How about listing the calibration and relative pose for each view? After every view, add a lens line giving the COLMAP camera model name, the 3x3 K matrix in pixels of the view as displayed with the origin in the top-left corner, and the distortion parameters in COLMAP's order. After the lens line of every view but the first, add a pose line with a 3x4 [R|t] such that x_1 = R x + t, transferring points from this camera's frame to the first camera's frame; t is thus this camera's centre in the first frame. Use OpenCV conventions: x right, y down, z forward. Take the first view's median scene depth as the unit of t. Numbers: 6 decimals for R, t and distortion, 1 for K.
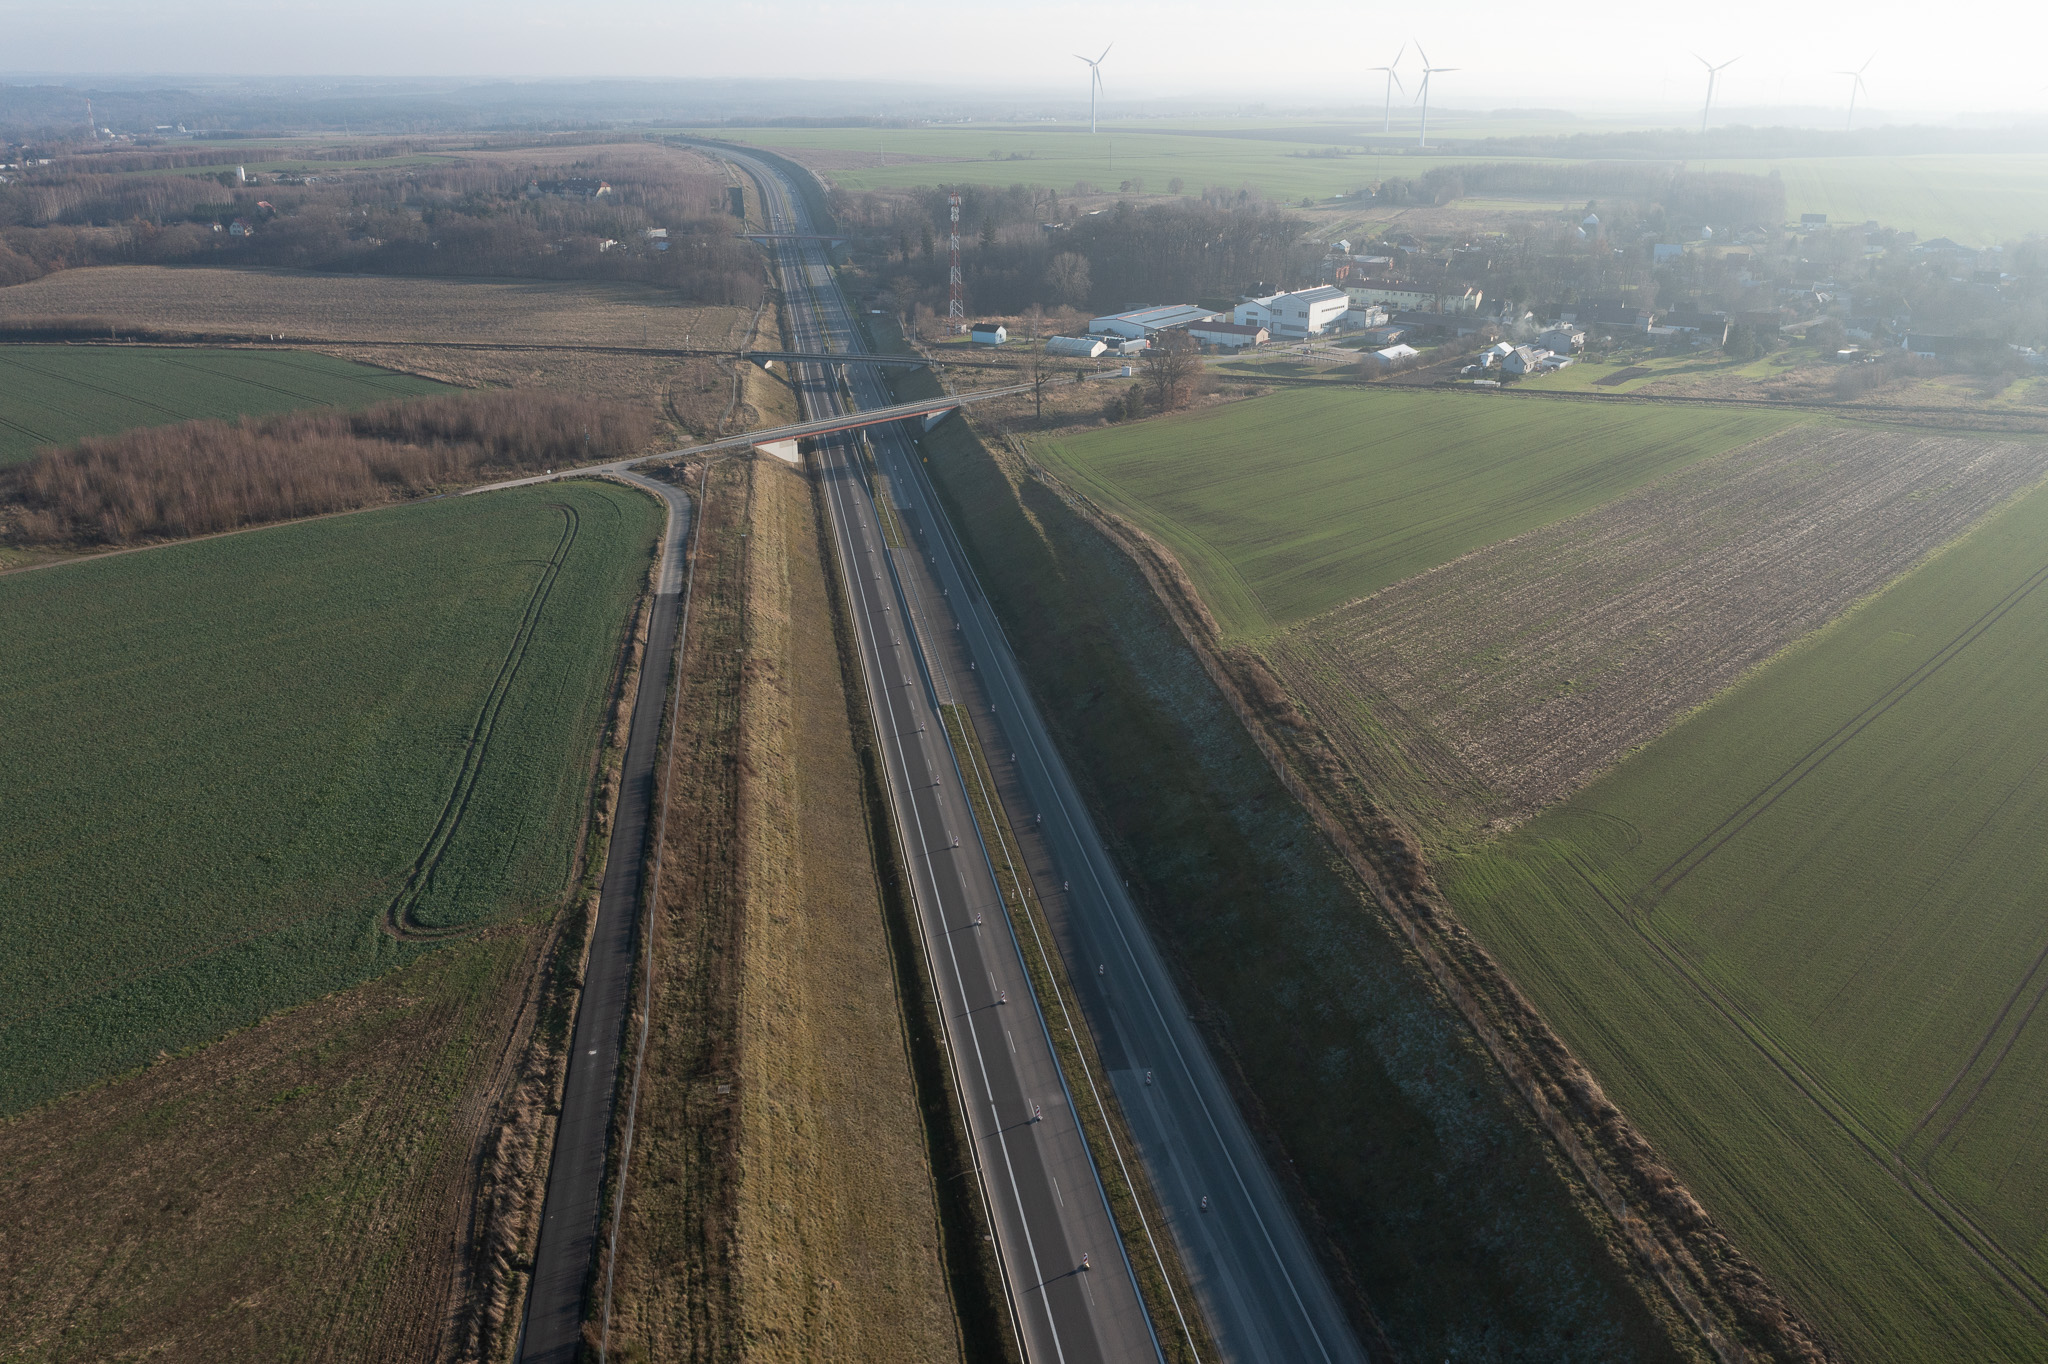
lens RADIAL K [[1628.1, 0, 1026.2], [0, 1628.1, 677.2], [0, 0, 1]] dist [-0.020194, 0.002289]
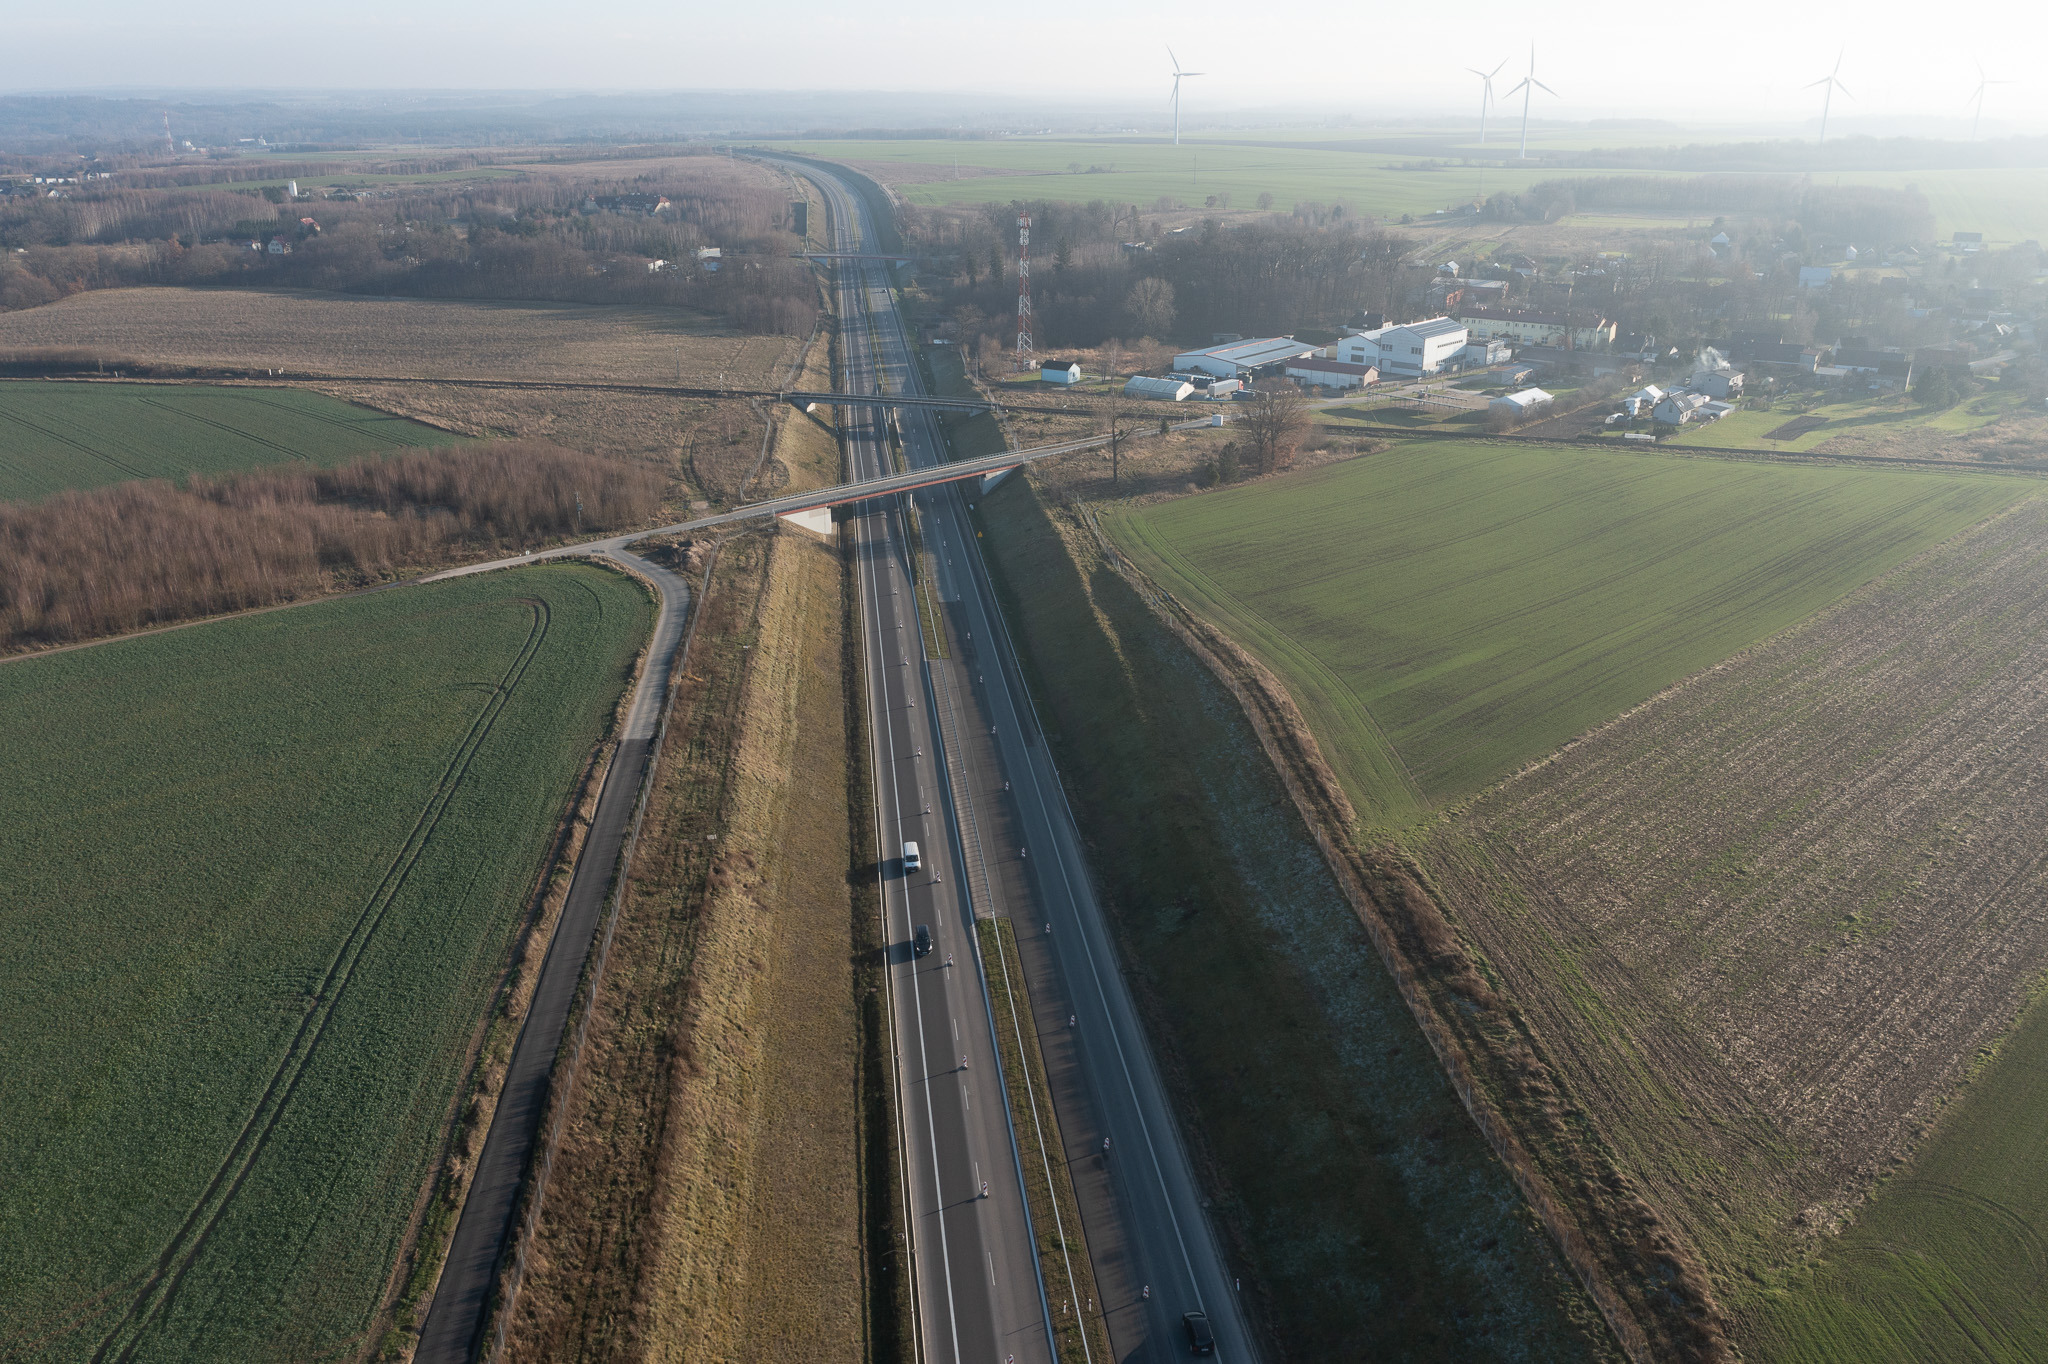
lens RADIAL K [[1628.1, 0, 1024.0], [0, 1628.1, 676.9], [0, 0, 1]] dist [-0.020194, 0.002289]
pose [[0.998818, 0.013008, -0.046826, 0.001202], [-0.013311, 0.999892, -0.006163, -0.053080], [0.046741, 0.006779, 0.998884, 0.154566]]
